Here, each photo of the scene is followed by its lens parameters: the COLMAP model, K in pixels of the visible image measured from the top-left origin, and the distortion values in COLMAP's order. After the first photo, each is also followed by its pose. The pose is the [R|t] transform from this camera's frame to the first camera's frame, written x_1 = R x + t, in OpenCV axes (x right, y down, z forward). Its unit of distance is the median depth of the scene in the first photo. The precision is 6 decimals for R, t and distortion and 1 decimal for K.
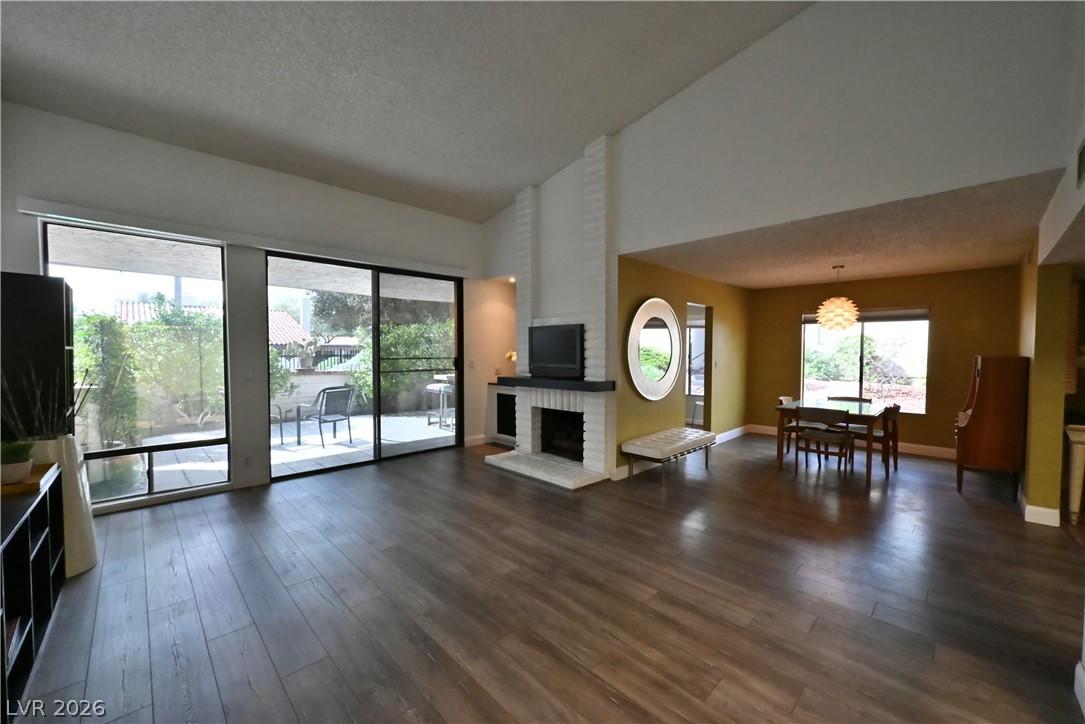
lens RADIAL K [[428.2, 0, 526.6], [0, 428.2, 353.2], [0, 0, 1]] dist [-0.004499, 0.000699]
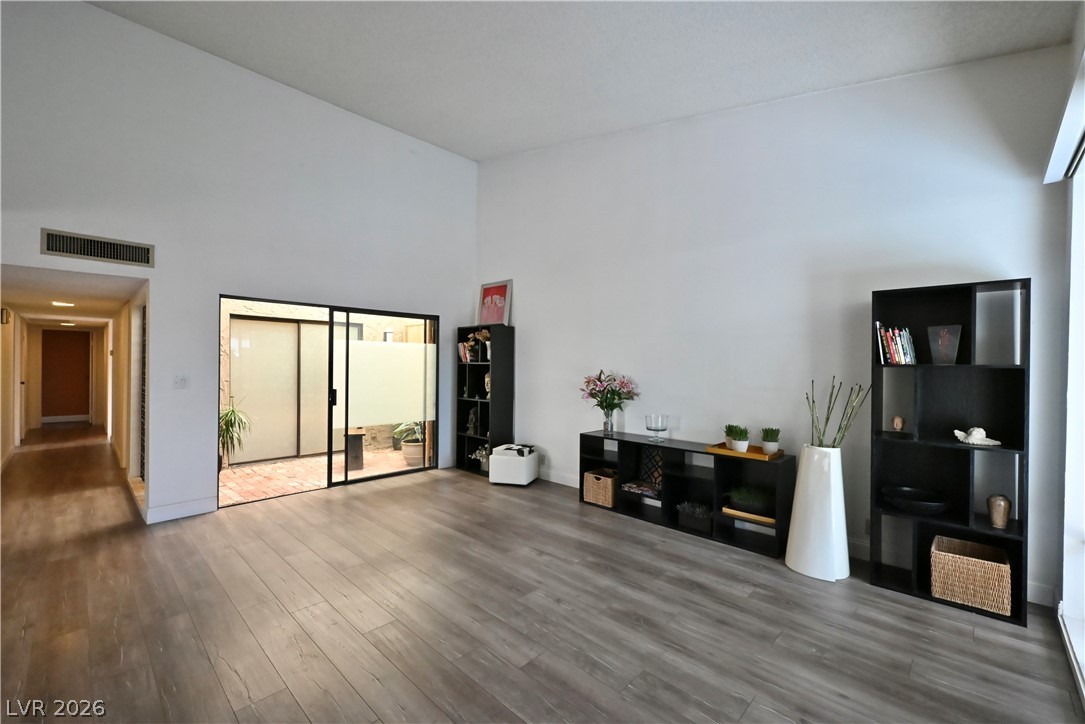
lens RADIAL K [[445.1, 0, 553.4], [0, 445.1, 367.2], [0, 0, 1]] dist [-0.010278, 0.001928]
pose [[-0.996613, -0.009276, -0.081708, -0.188045], [-0.009963, 0.999918, 0.008001, -0.005741], [0.081627, 0.008788, -0.996624, 1.222348]]
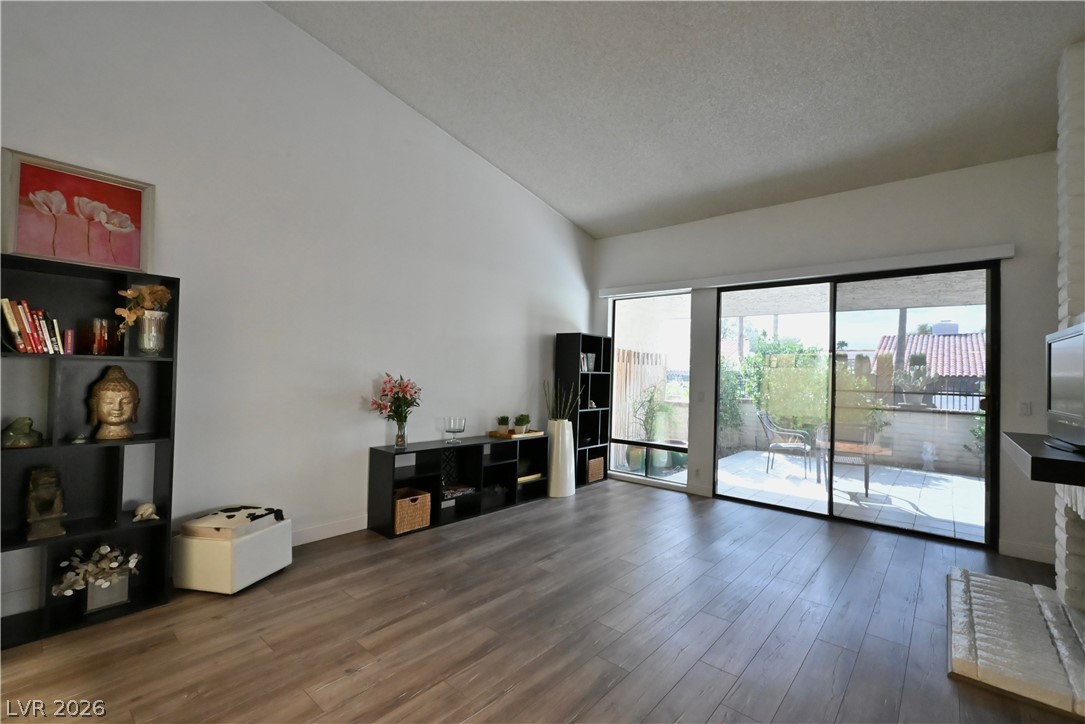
lens RADIAL K [[445.1, 0, 548.6], [0, 445.1, 364.8], [0, 0, 1]] dist [-0.010278, 0.001928]
pose [[0.117552, -0.018180, -0.992900, 0.488090], [-0.030198, 0.999305, -0.021873, -0.000890], [0.992607, 0.032554, 0.116922, 0.430713]]
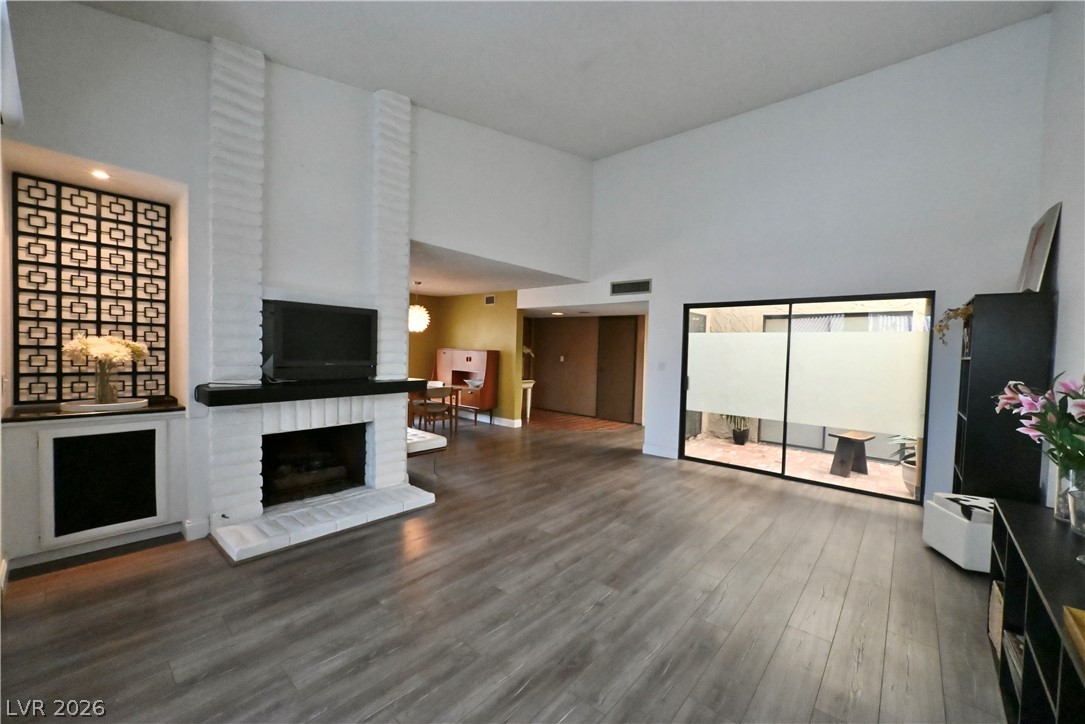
lens RADIAL K [[428.2, 0, 556.7], [0, 428.2, 363.1], [0, 0, 1]] dist [-0.004499, 0.000699]
pose [[-0.134349, -0.034837, 0.990322, -0.720958], [-0.024512, 0.999193, 0.031824, -0.003855], [-0.990631, -0.019999, -0.135095, 0.791137]]
